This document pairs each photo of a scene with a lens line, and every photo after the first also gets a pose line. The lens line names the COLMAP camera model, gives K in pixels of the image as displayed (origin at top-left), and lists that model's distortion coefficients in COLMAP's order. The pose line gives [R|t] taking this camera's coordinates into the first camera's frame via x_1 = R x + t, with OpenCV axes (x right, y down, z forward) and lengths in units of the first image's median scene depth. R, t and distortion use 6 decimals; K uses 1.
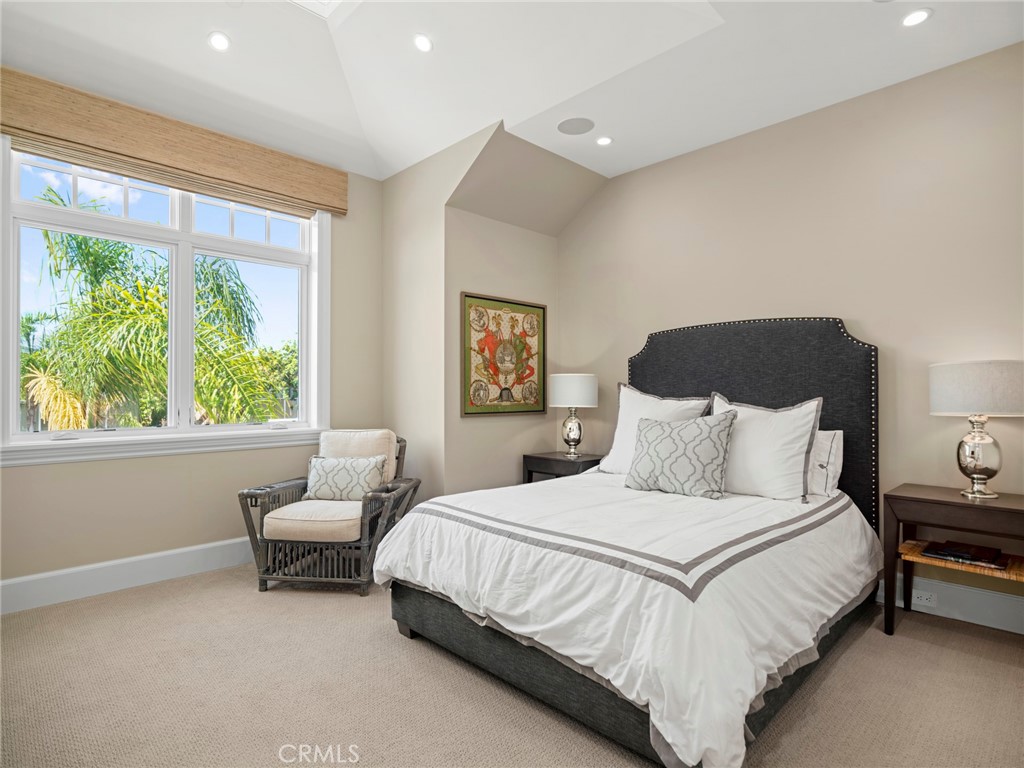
lens RADIAL K [[549.3, 0, 512.0], [0, 549.3, 384.0], [0, 0, 1]] dist [-0.051948, 0.036007]
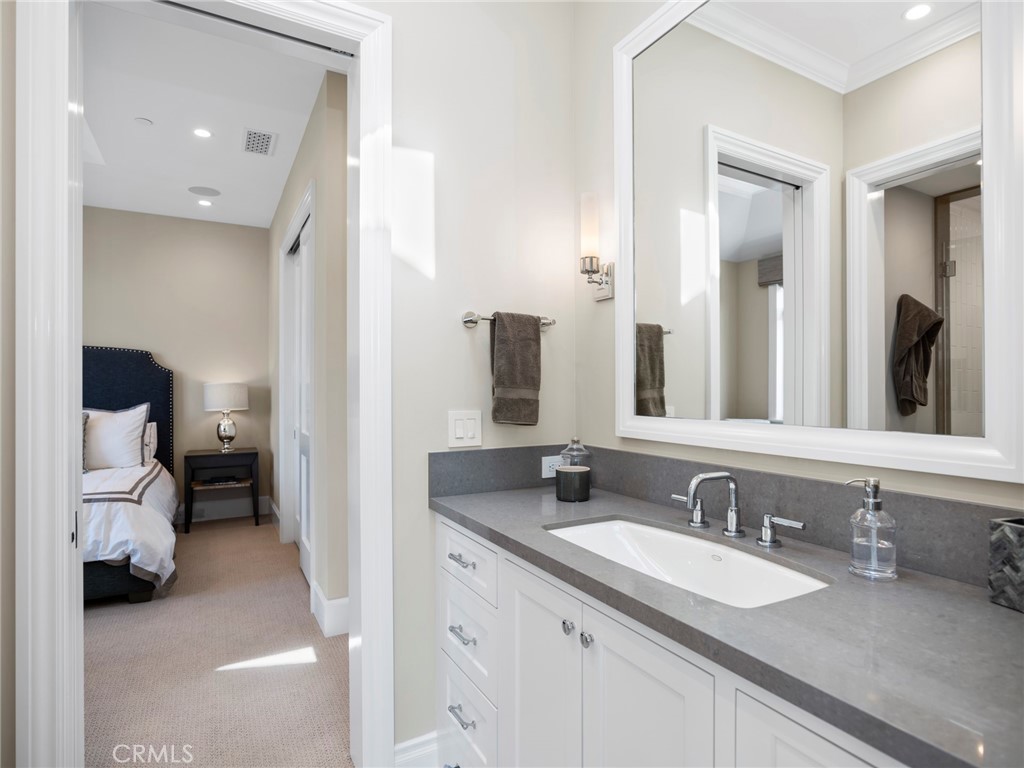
lens RADIAL K [[549.3, 0, 512.0], [0, 549.3, 384.0], [0, 0, 1]] dist [-0.051948, 0.036007]
pose [[0.279384, 0.005950, 0.960161, -0.723318], [-0.008306, 0.999958, -0.003779, -0.036138], [-0.960143, -0.006919, 0.279422, -0.535923]]
